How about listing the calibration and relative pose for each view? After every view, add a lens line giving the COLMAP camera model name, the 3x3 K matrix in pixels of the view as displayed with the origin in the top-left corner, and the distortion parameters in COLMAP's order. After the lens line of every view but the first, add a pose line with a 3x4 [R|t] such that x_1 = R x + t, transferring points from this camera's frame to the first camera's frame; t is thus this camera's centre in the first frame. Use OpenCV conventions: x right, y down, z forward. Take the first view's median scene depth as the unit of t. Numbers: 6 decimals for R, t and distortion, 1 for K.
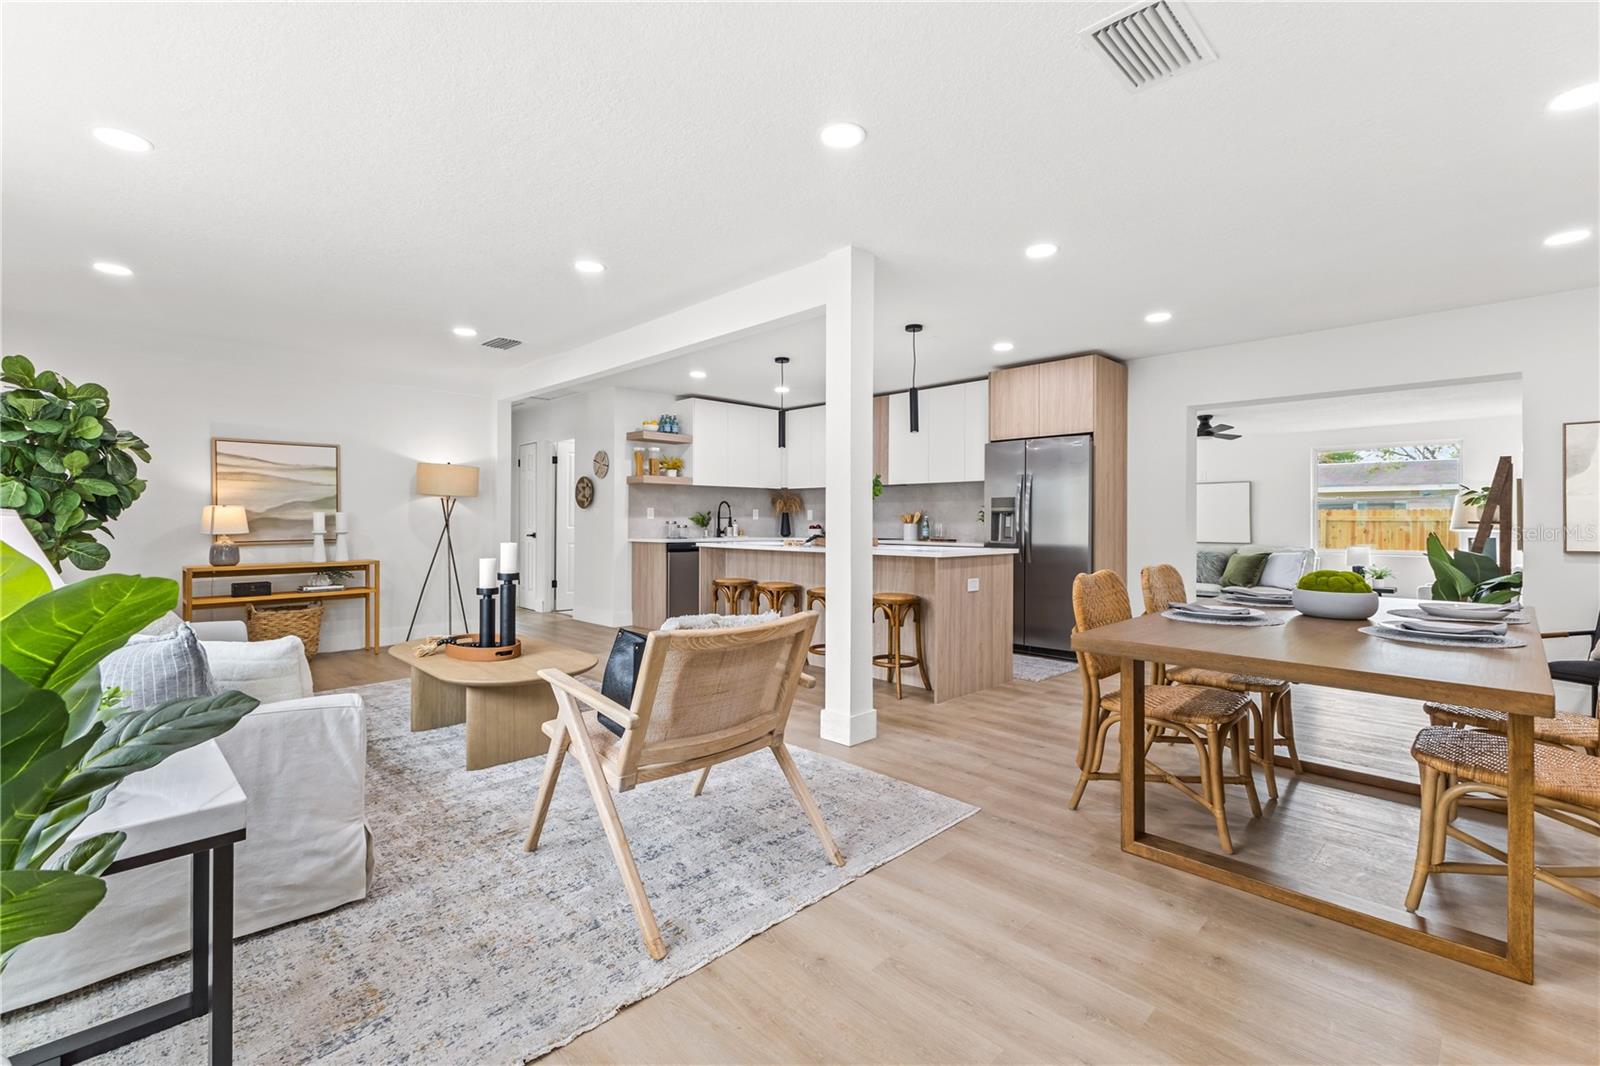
lens RADIAL K [[702.2, 0, 798.5], [0, 702.2, 504.0], [0, 0, 1]] dist [0.014648, -0.004064]
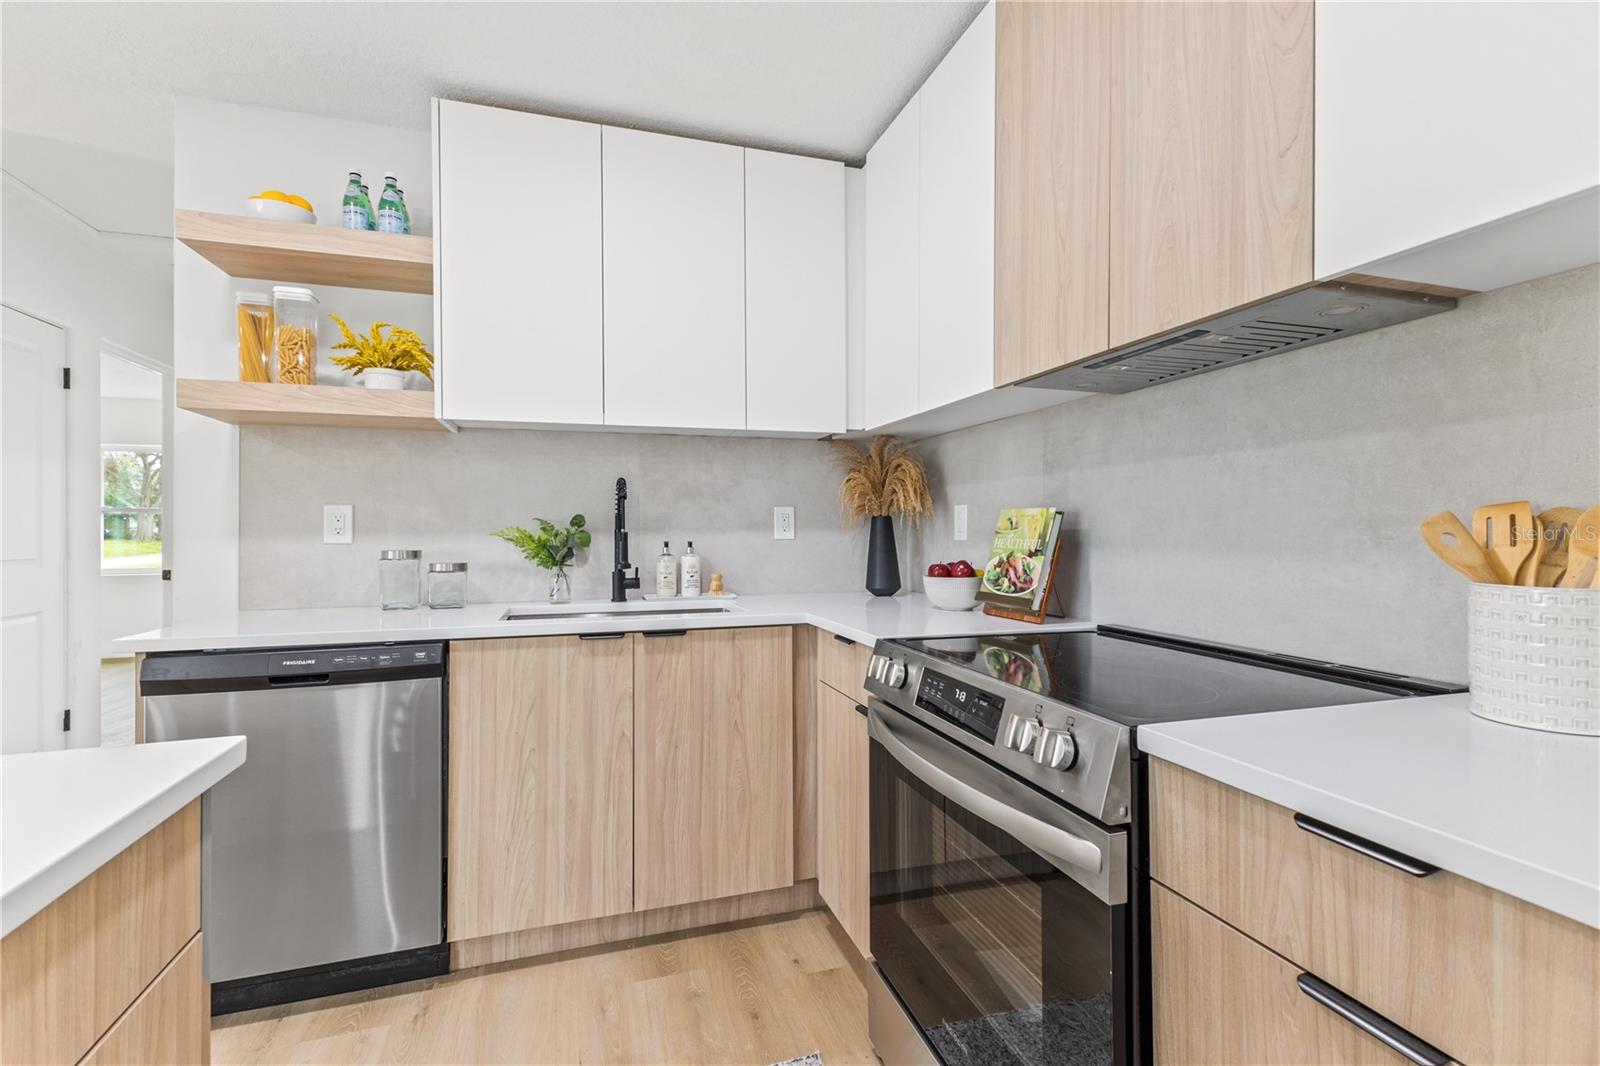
lens RADIAL K [[702.2, 0, 800.1], [0, 702.2, 528.0], [0, 0, 1]] dist [0.014648, -0.004064]
pose [[0.898793, -0.008603, -0.438289, 0.122300], [0.018381, 0.999668, 0.018072, 0.016780], [0.437987, -0.024299, 0.898653, 1.053087]]
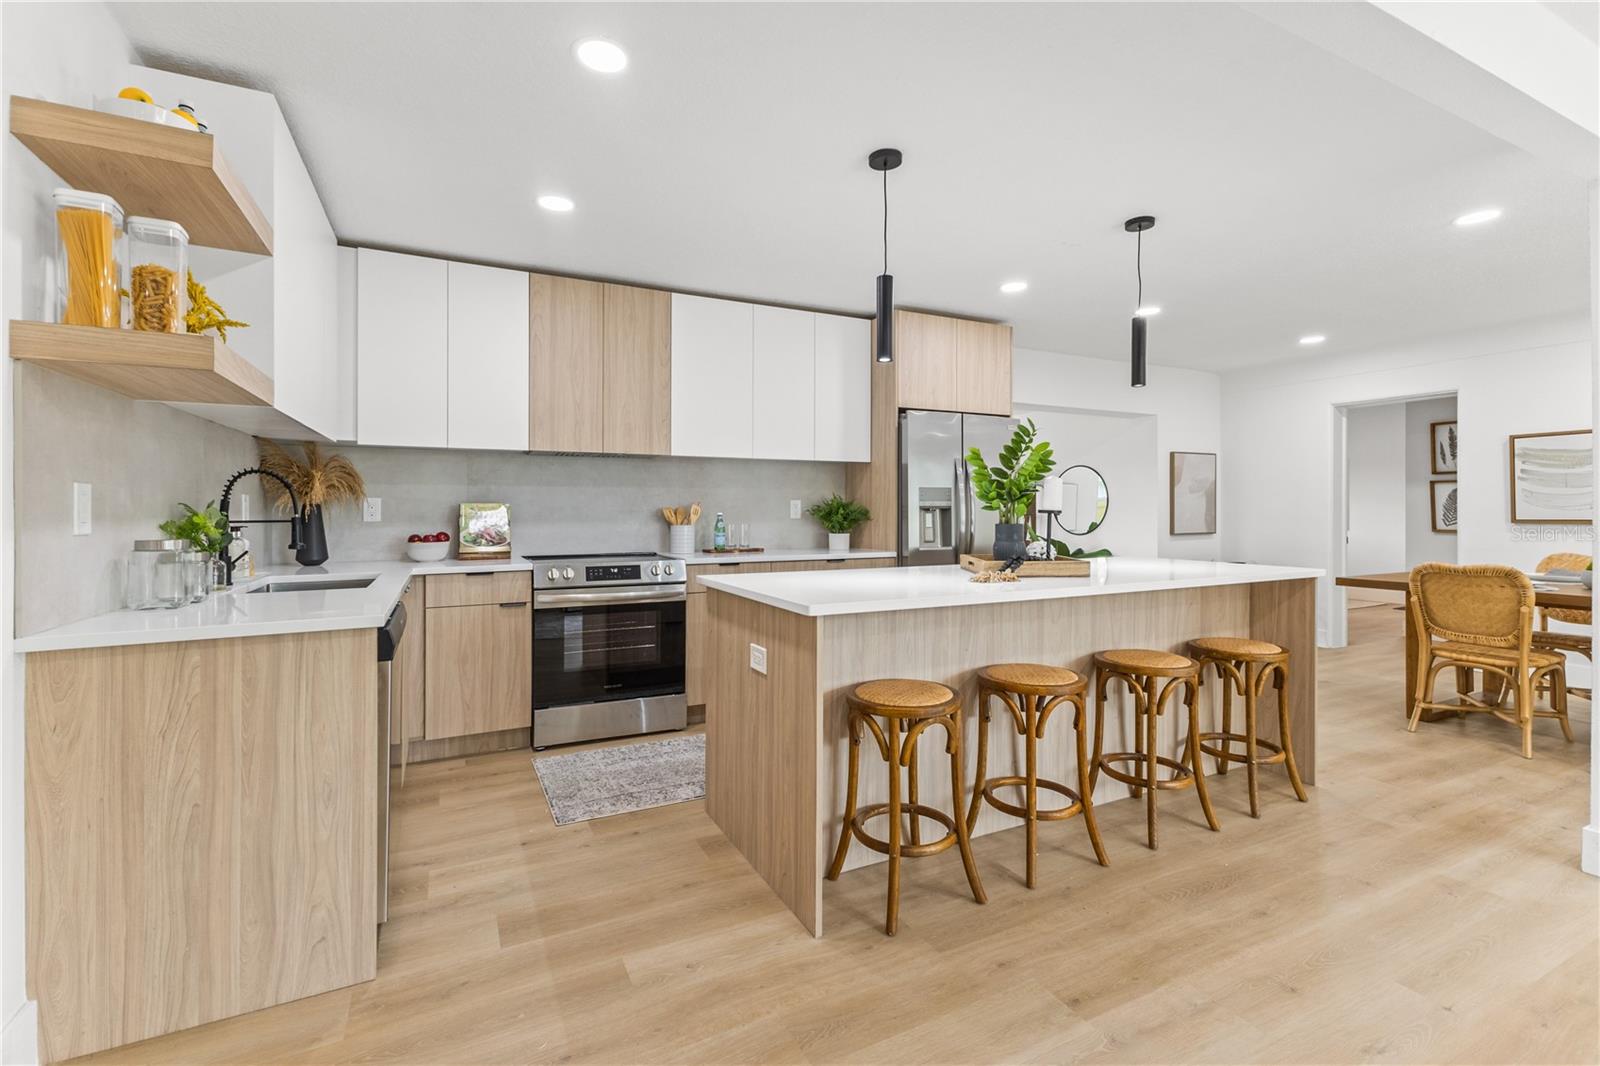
lens RADIAL K [[702.2, 0, 796.8], [0, 702.2, 509.5], [0, 0, 1]] dist [0.014648, -0.004064]
pose [[0.310018, -0.004766, 0.950719, -0.455797], [-0.020130, 0.999730, 0.011576, 0.007746], [-0.950518, -0.022727, 0.309838, 0.919137]]
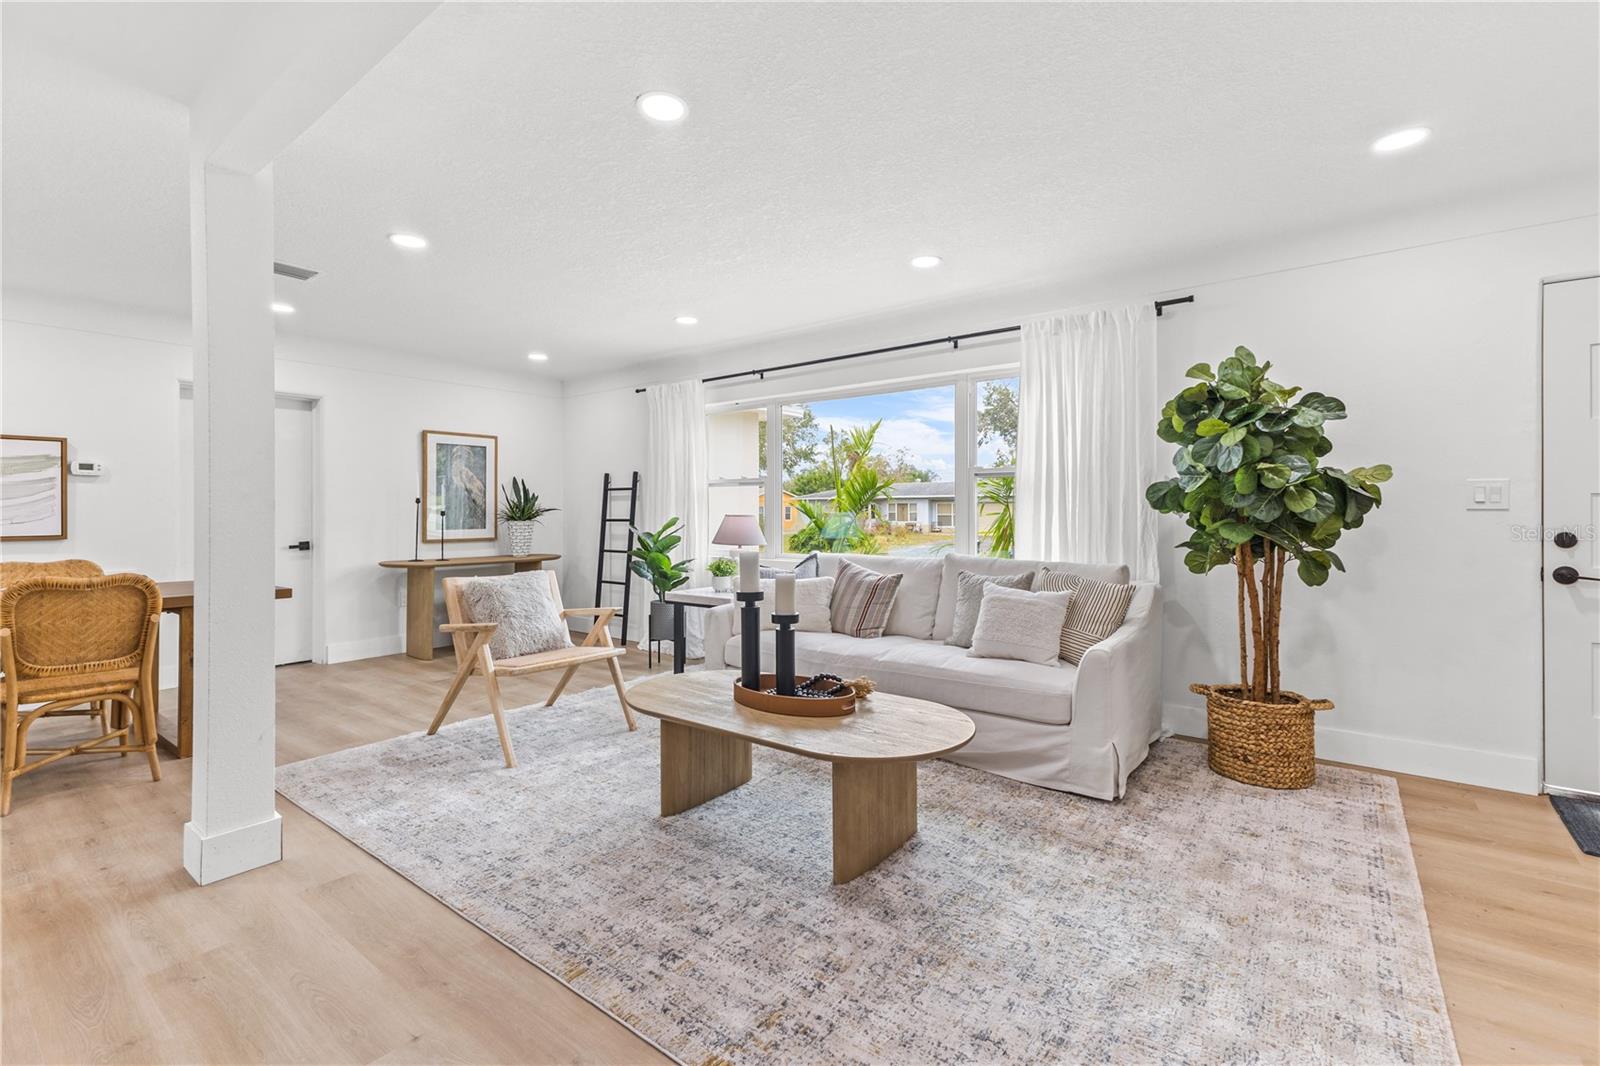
lens RADIAL K [[702.2, 0, 801.0], [0, 702.2, 508.1], [0, 0, 1]] dist [0.014648, -0.004064]
pose [[-0.990854, 0.000340, -0.134939, -0.215082], [0.003894, 0.999652, -0.026077, 0.015719], [0.134884, -0.026364, -0.990511, 1.038904]]
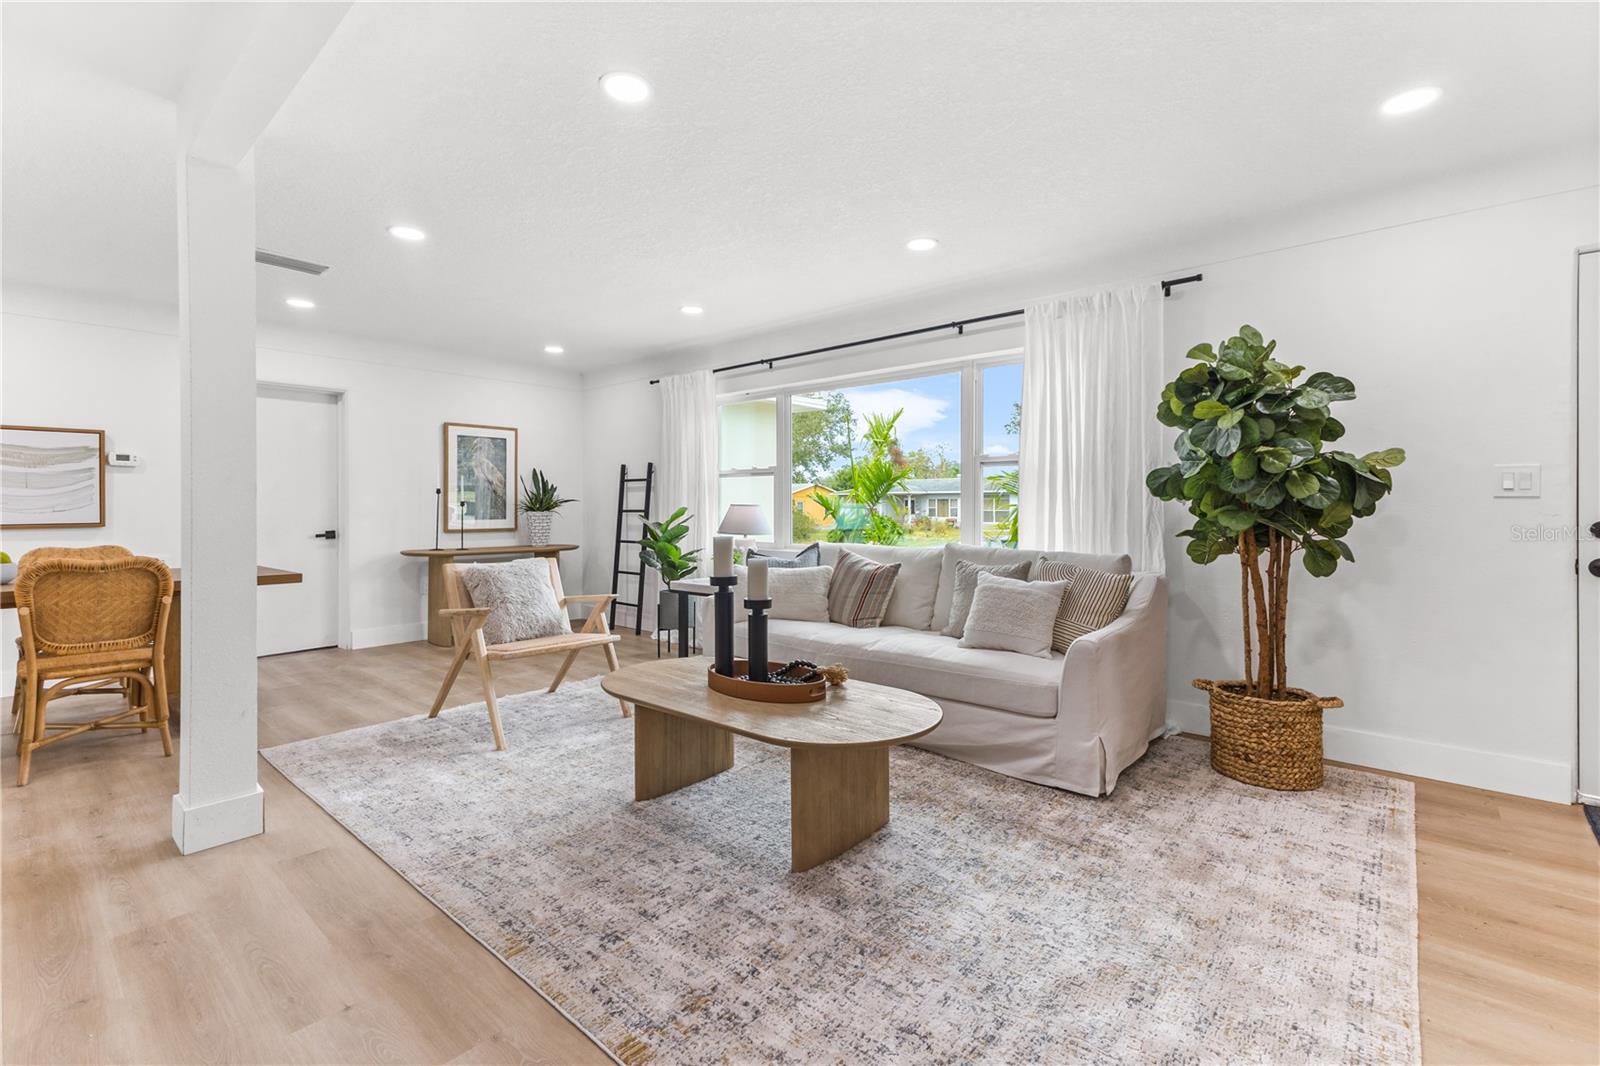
lens RADIAL K [[702.2, 0, 802.2], [0, 702.2, 507.3], [0, 0, 1]] dist [0.014648, -0.004064]
pose [[-0.997014, -0.000375, -0.077218, -0.258495], [0.001262, 0.999776, -0.021150, 0.022234], [0.077208, -0.021184, -0.996790, 1.037475]]
